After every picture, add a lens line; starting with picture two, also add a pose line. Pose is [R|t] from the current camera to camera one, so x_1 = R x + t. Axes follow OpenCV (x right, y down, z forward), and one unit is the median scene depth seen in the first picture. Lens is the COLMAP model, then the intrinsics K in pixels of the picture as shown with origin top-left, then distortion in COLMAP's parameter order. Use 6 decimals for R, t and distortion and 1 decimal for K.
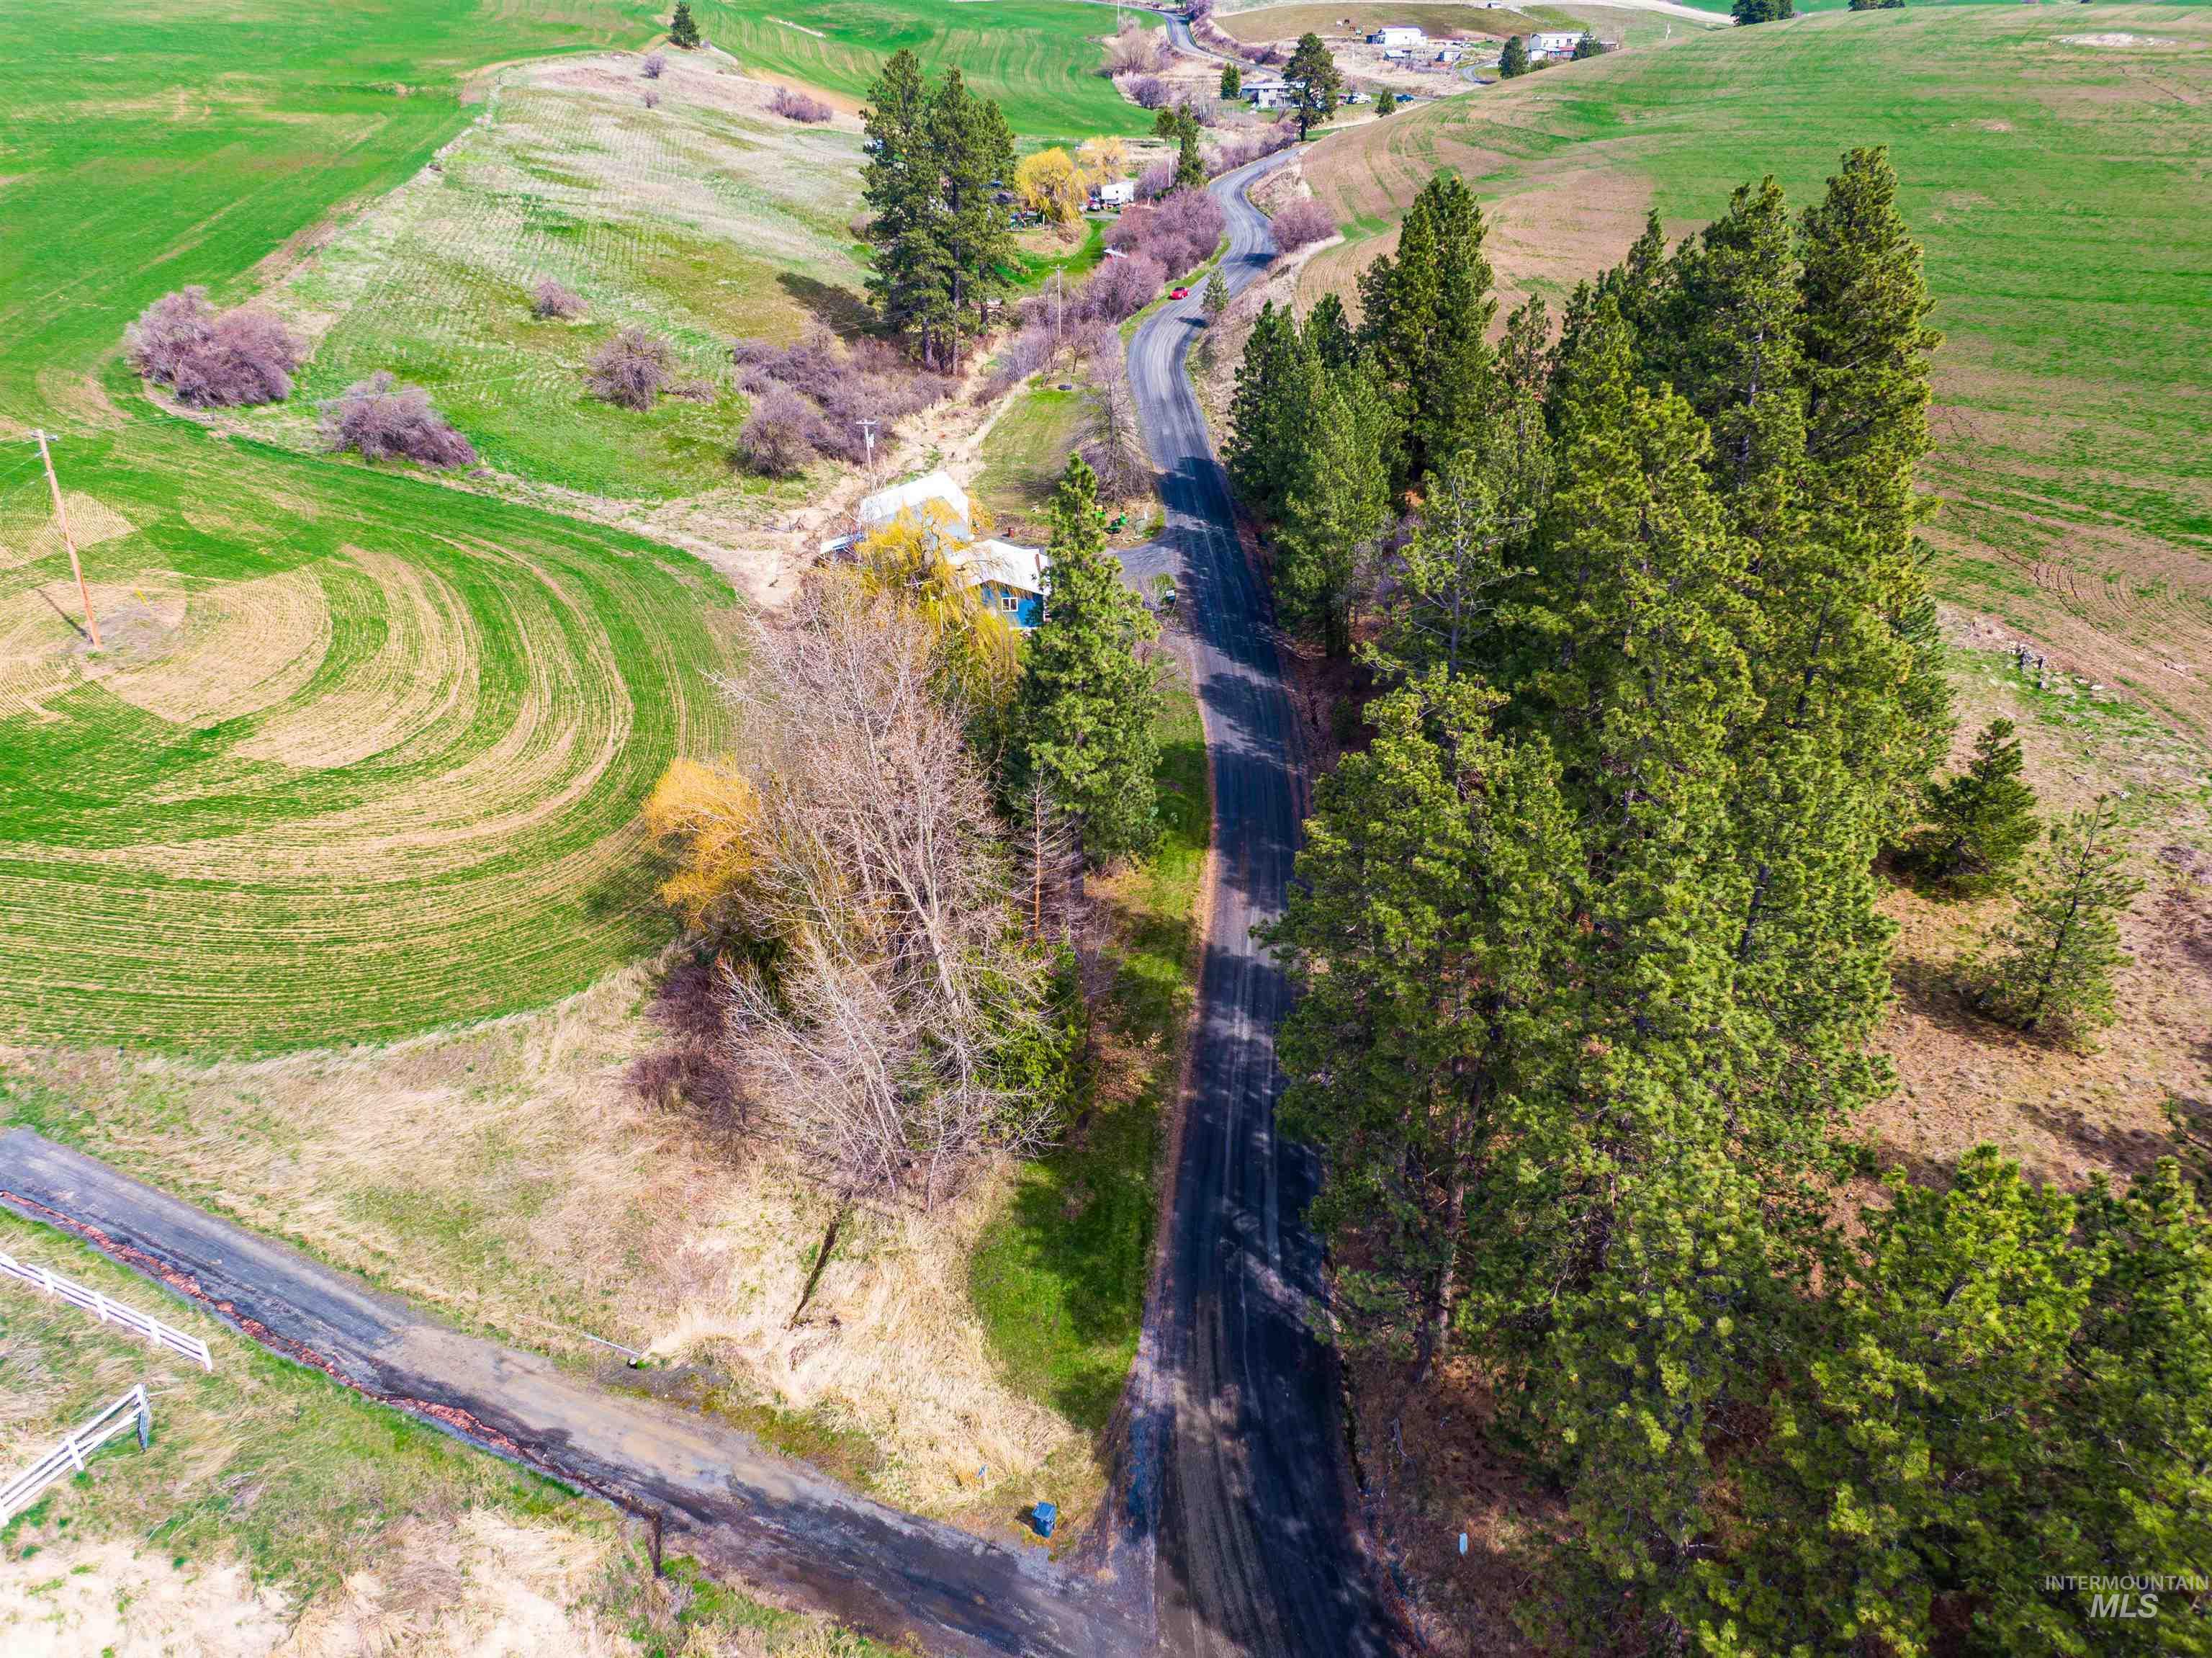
lens RADIAL K [[1631.2, 0, 1104.0], [0, 1631.2, 887.5], [0, 0, 1]] dist [0.047694, -0.017707]
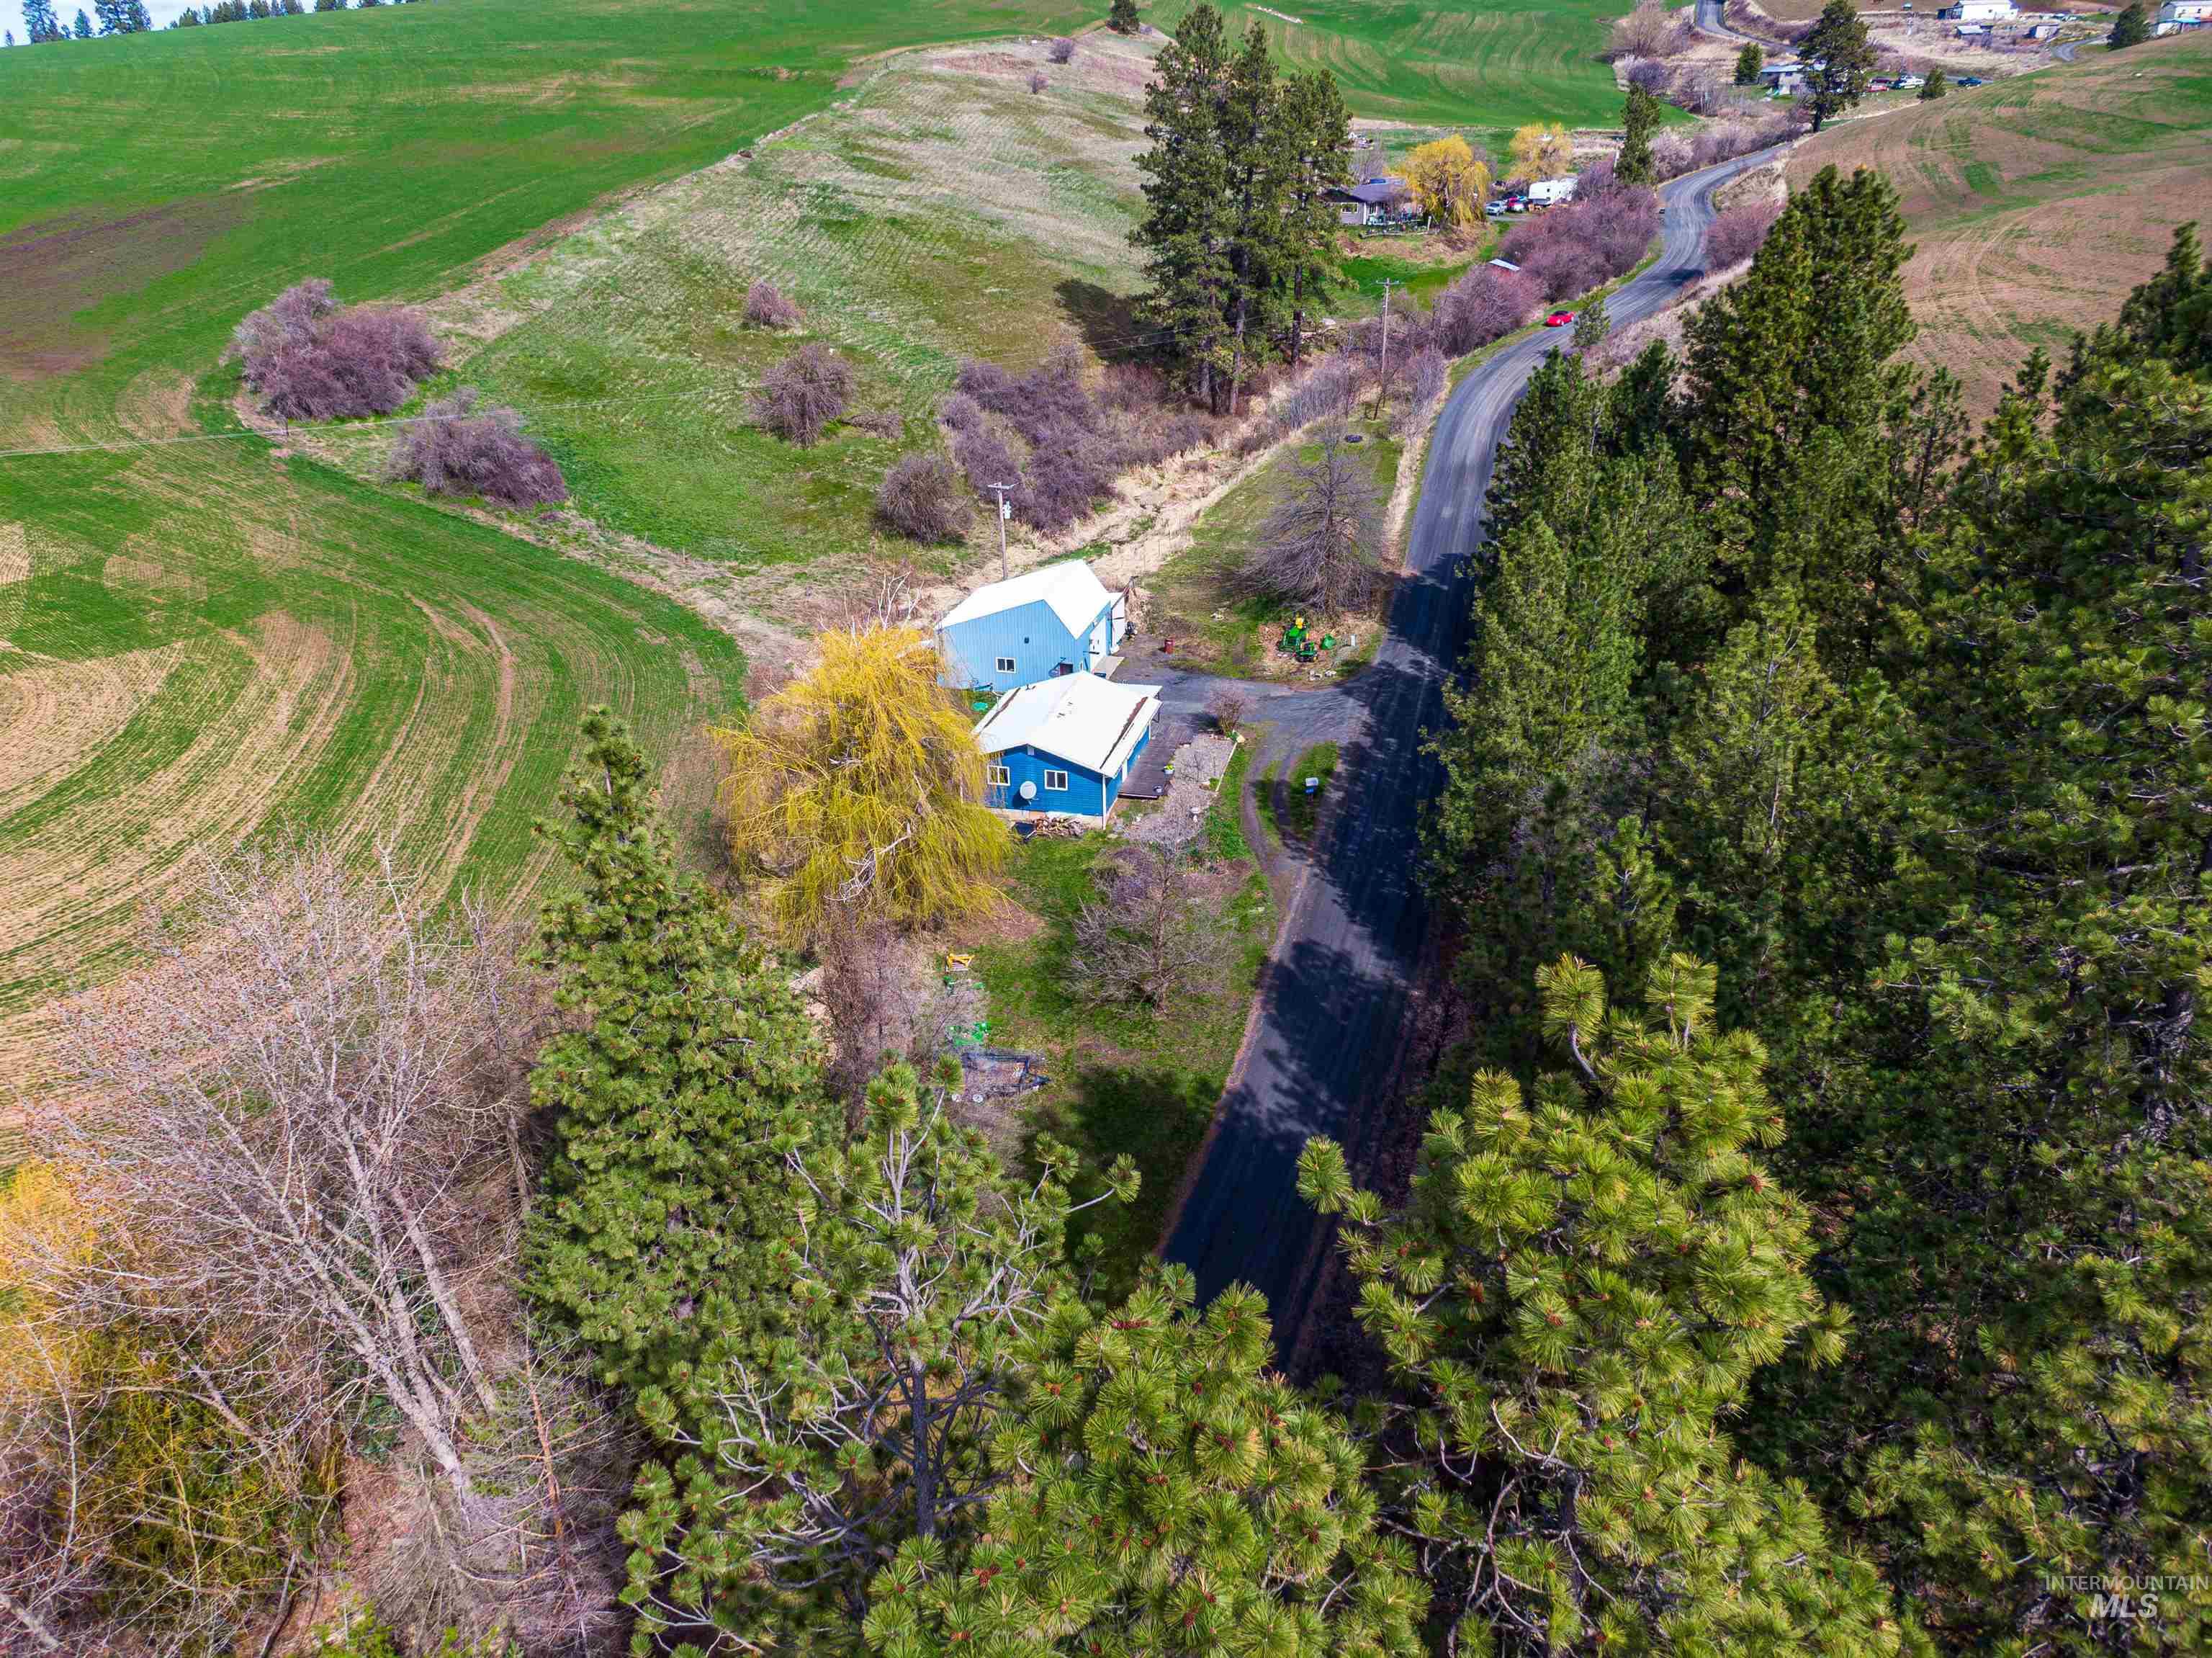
lens RADIAL K [[1631.2, 0, 1104.0], [0, 1631.2, 887.5], [0, 0, 1]] dist [0.047694, -0.017707]
pose [[0.955890, 0.129890, -0.263444, 0.095567], [-0.129893, 0.991374, 0.017484, -0.093335], [0.263442, 0.017507, 0.964516, 0.225209]]
